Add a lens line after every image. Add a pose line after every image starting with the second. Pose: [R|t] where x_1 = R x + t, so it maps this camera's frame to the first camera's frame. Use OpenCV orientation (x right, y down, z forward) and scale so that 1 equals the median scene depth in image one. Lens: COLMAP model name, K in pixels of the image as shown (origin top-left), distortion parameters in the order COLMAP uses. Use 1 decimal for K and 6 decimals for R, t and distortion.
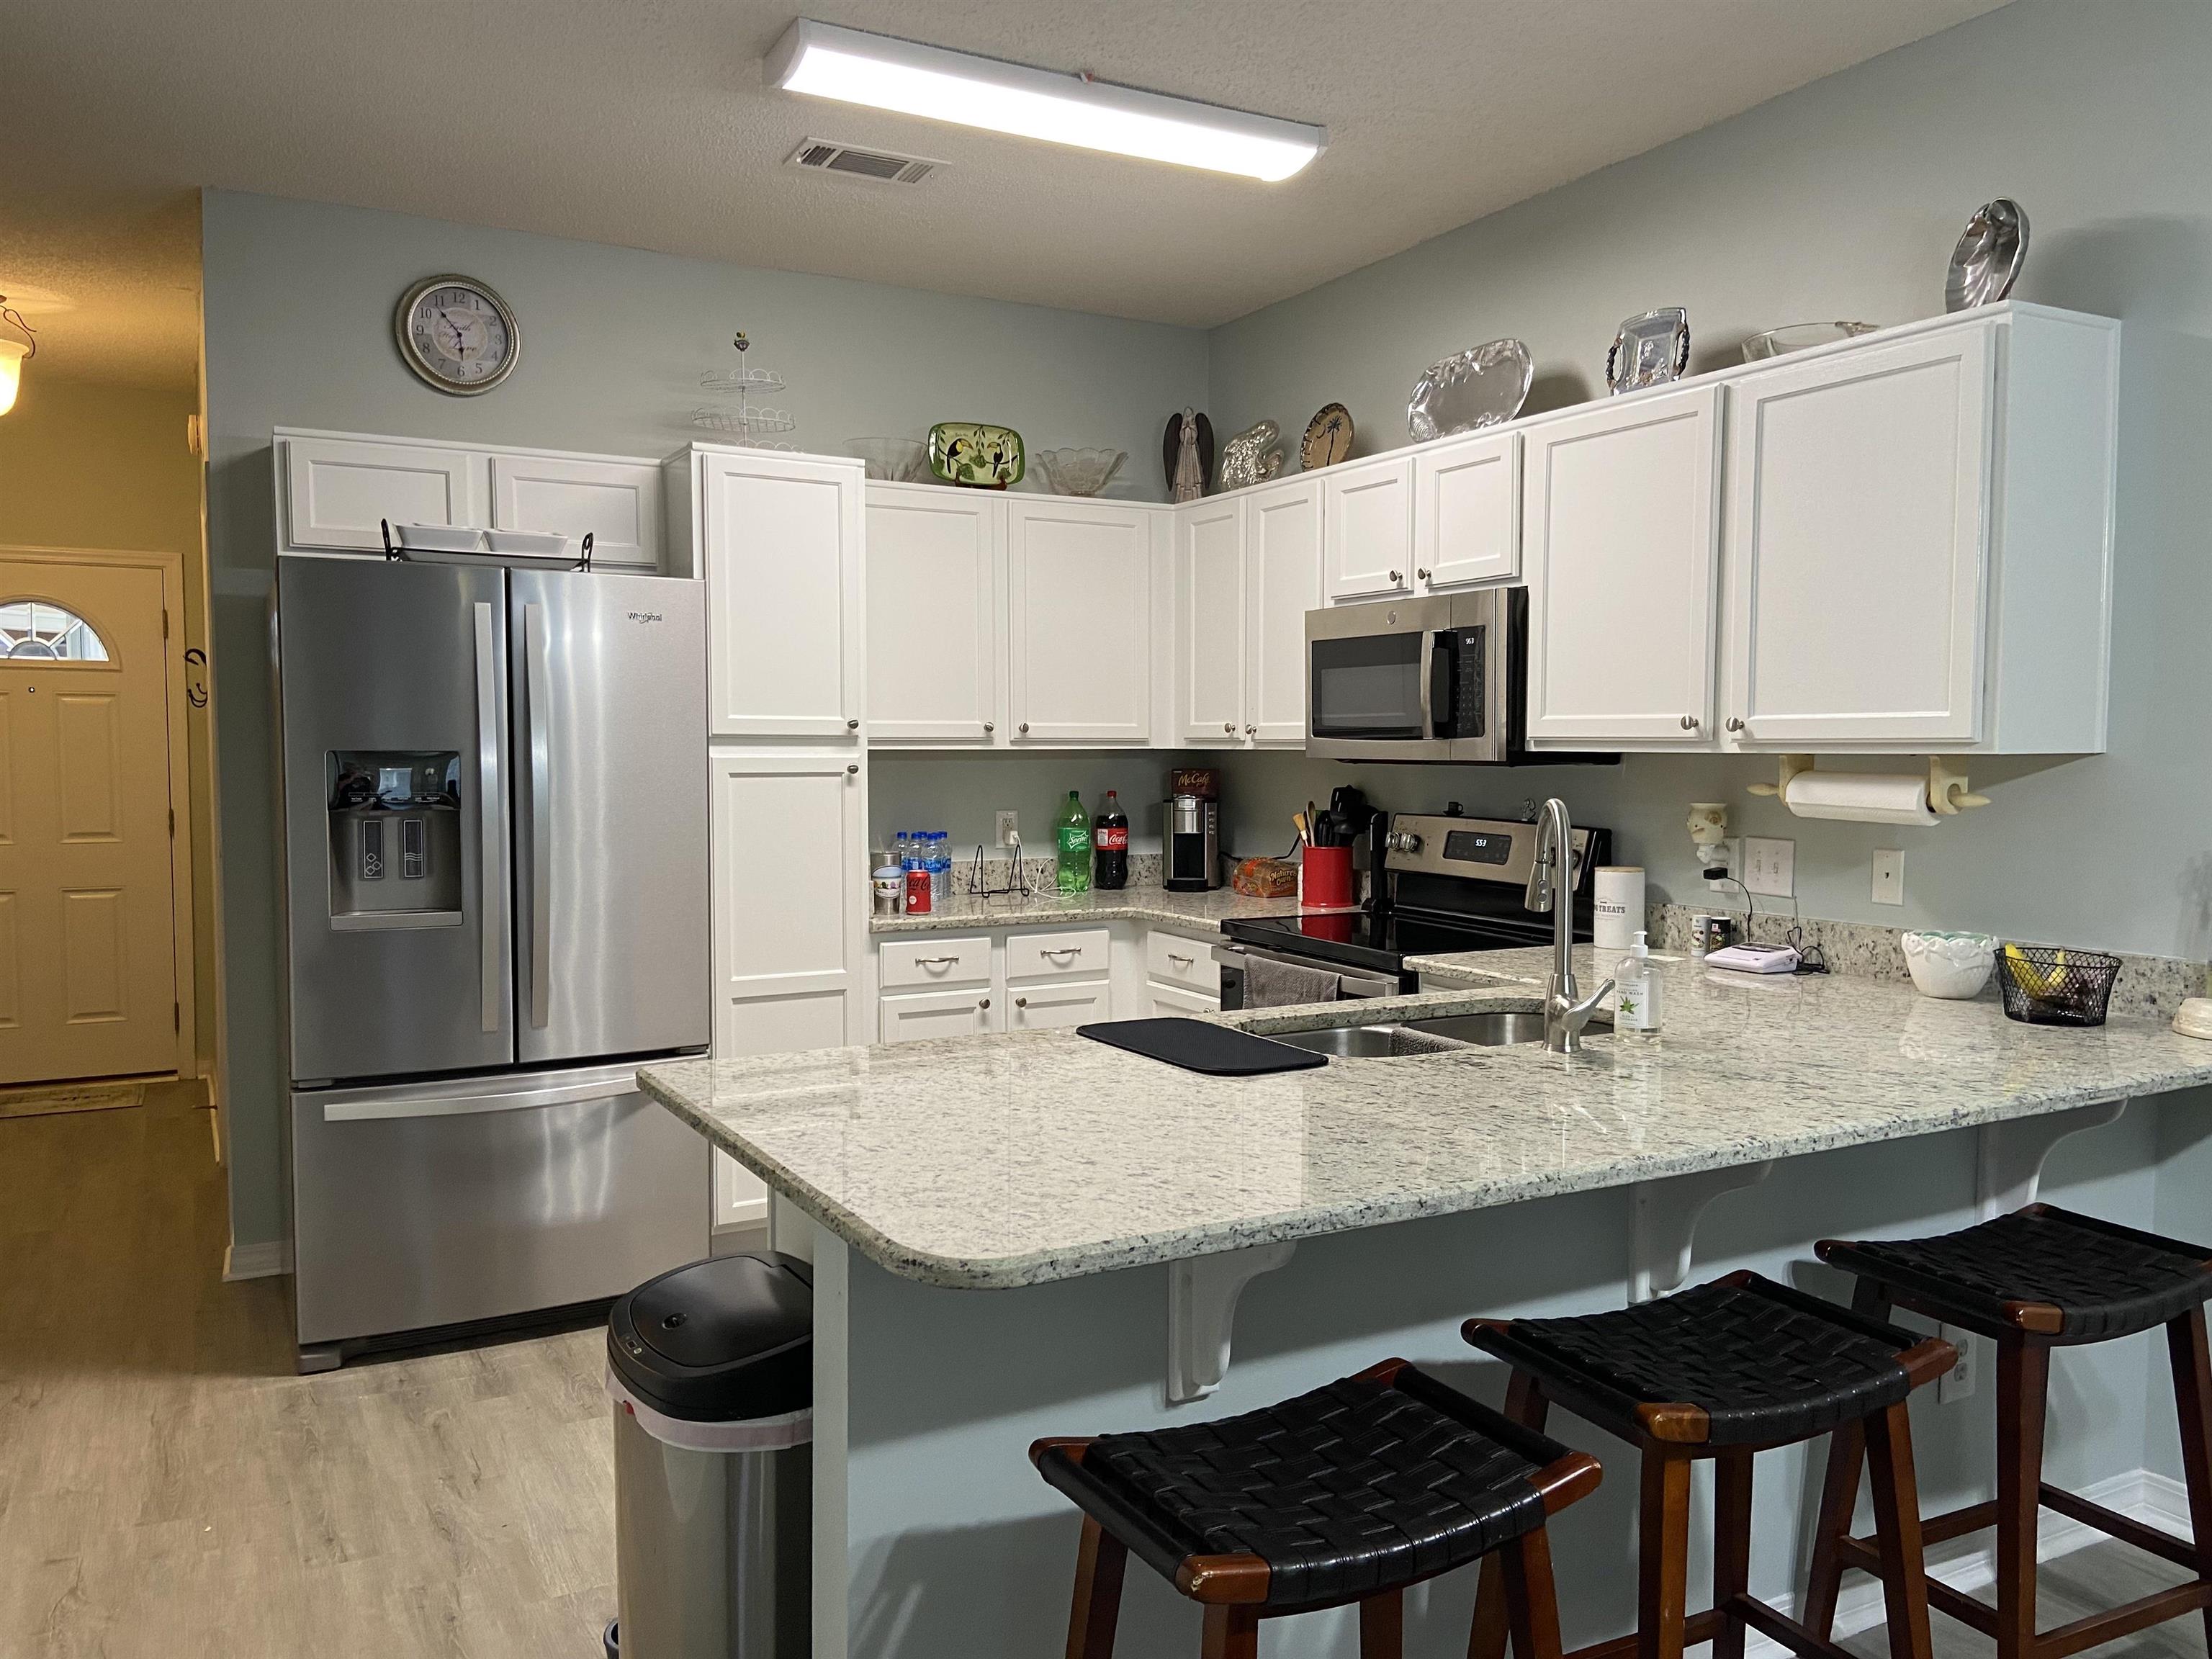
lens RADIAL K [[1650.3, 0, 1145.2], [0, 1650.3, 823.7], [0, 0, 1]] dist [0.106288, -0.140571]
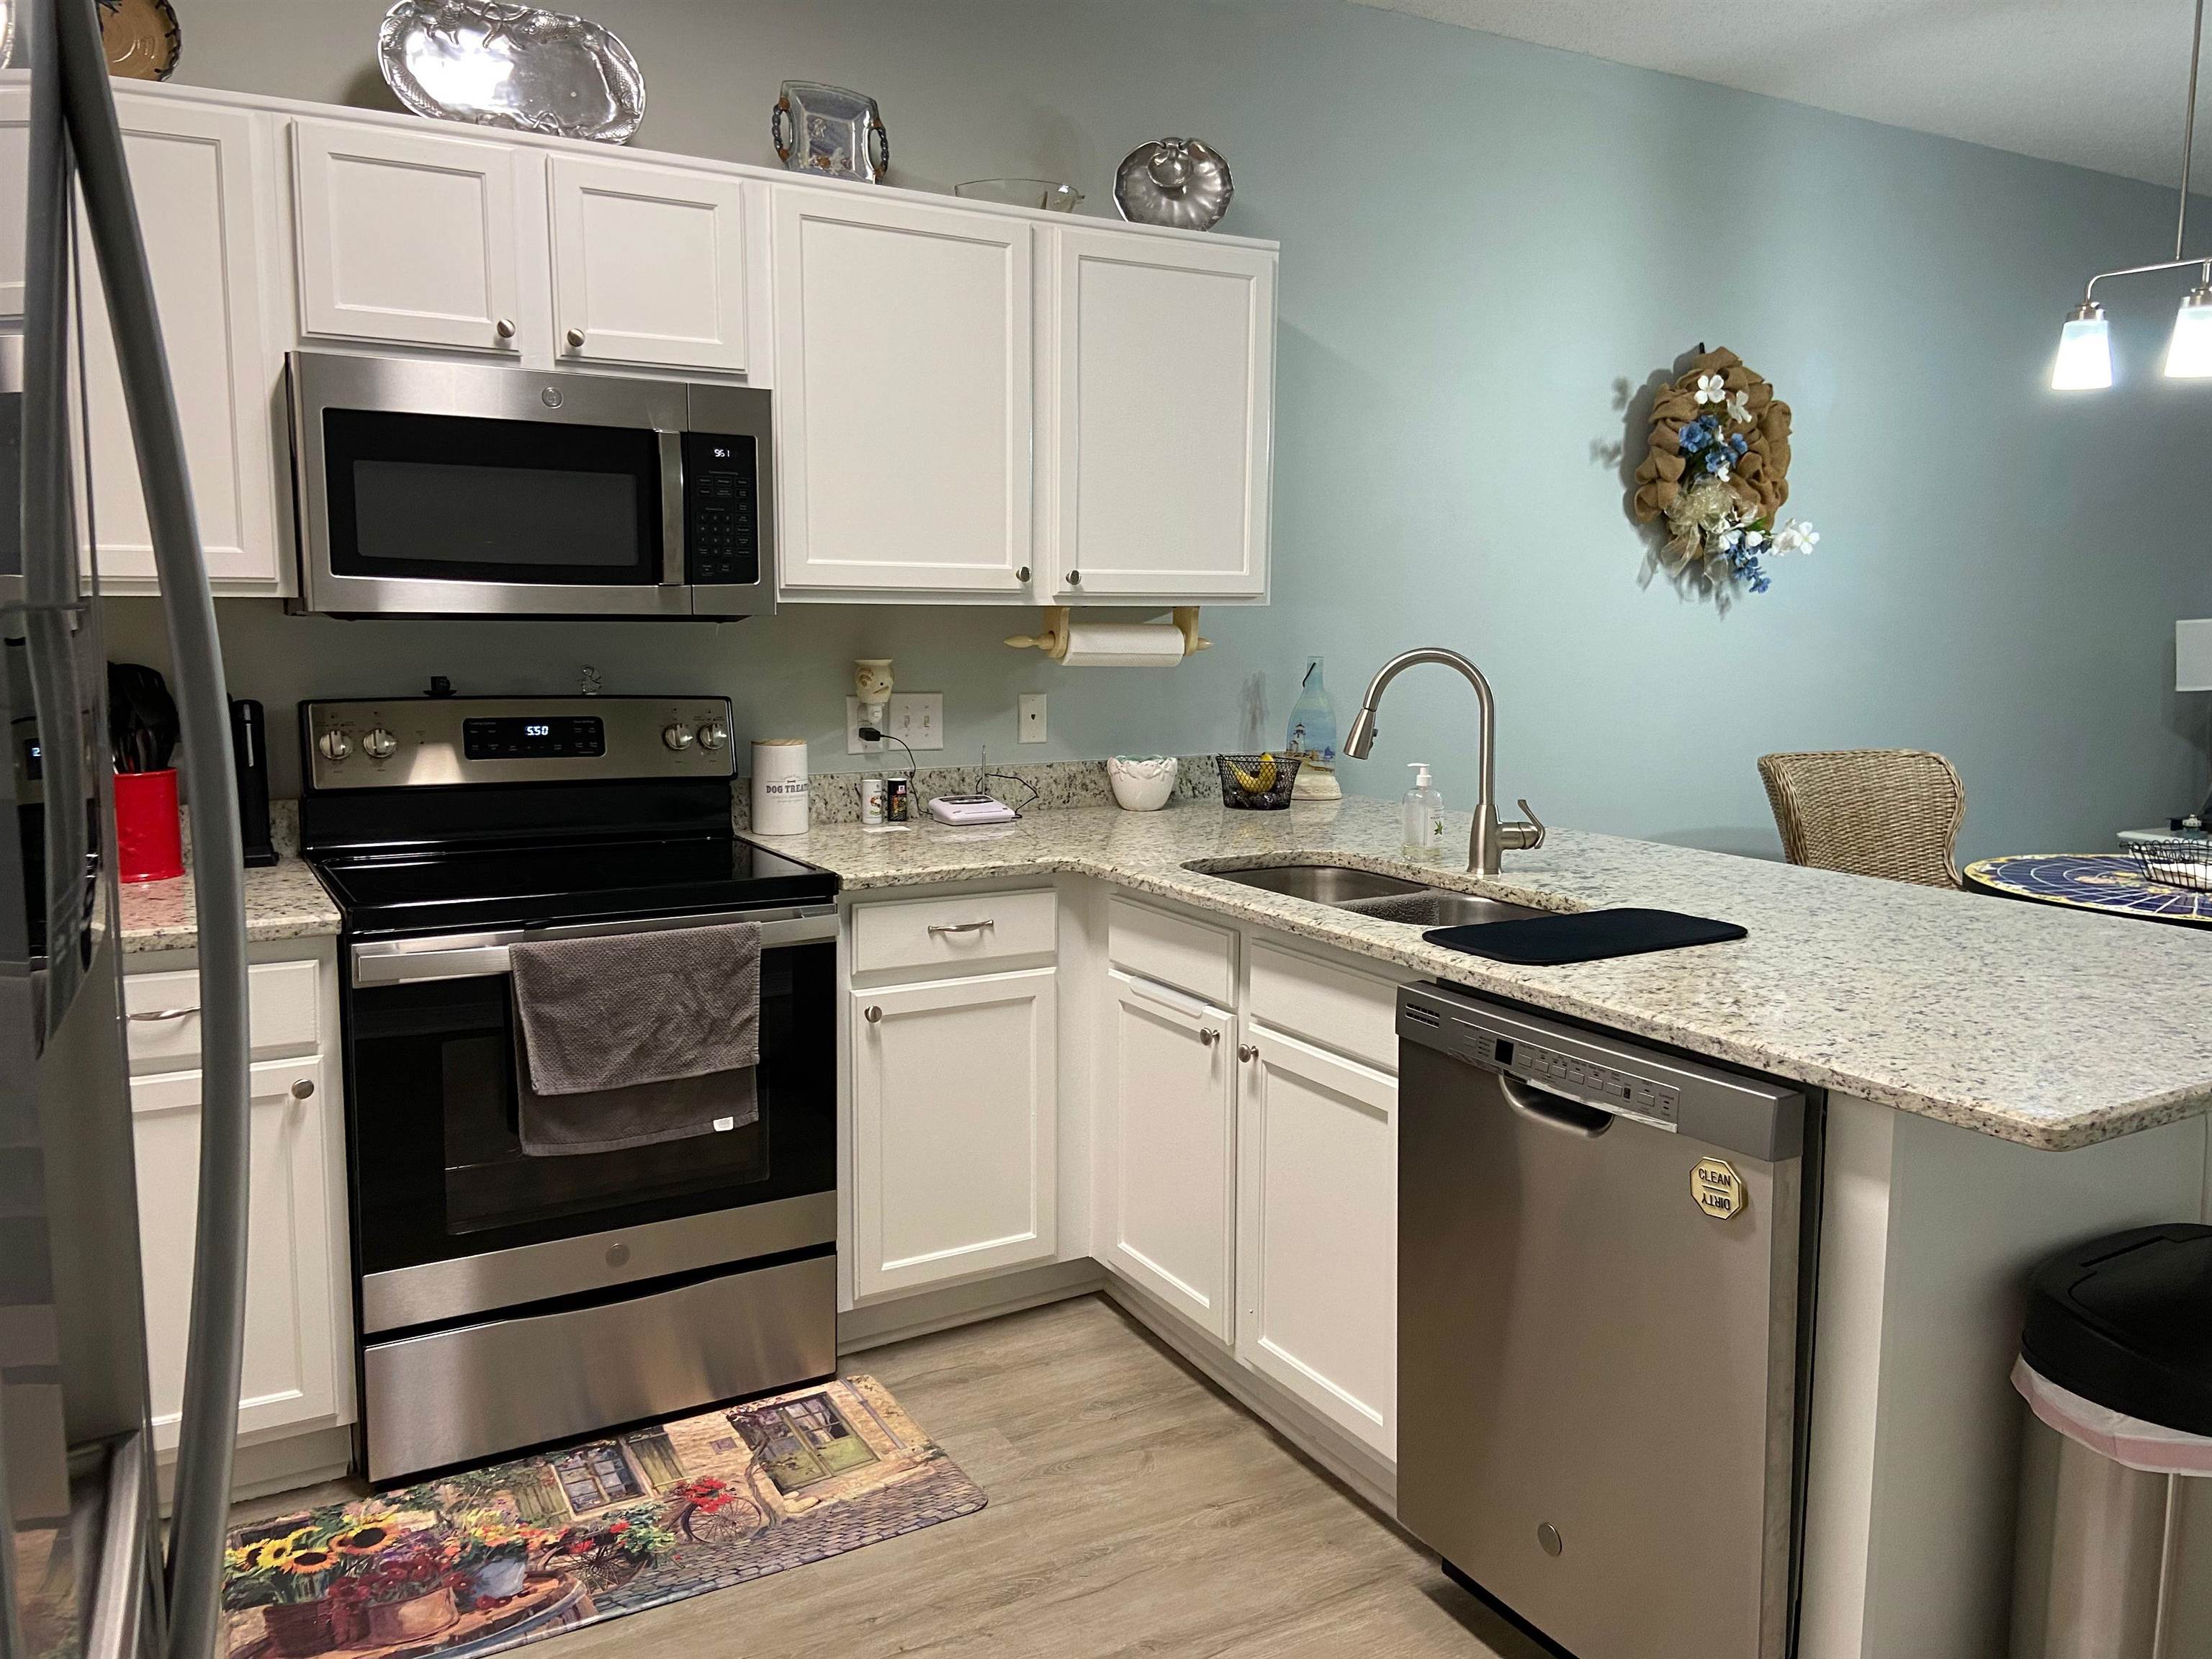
lens RADIAL K [[1650.3, 0, 1145.2], [0, 1650.3, 823.7], [0, 0, 1]] dist [0.106288, -0.140571]
pose [[-0.011770, -0.129013, 0.991573, -0.655652], [0.046767, 0.990485, 0.129427, -0.037579], [-0.998836, 0.047897, -0.005624, 0.936663]]
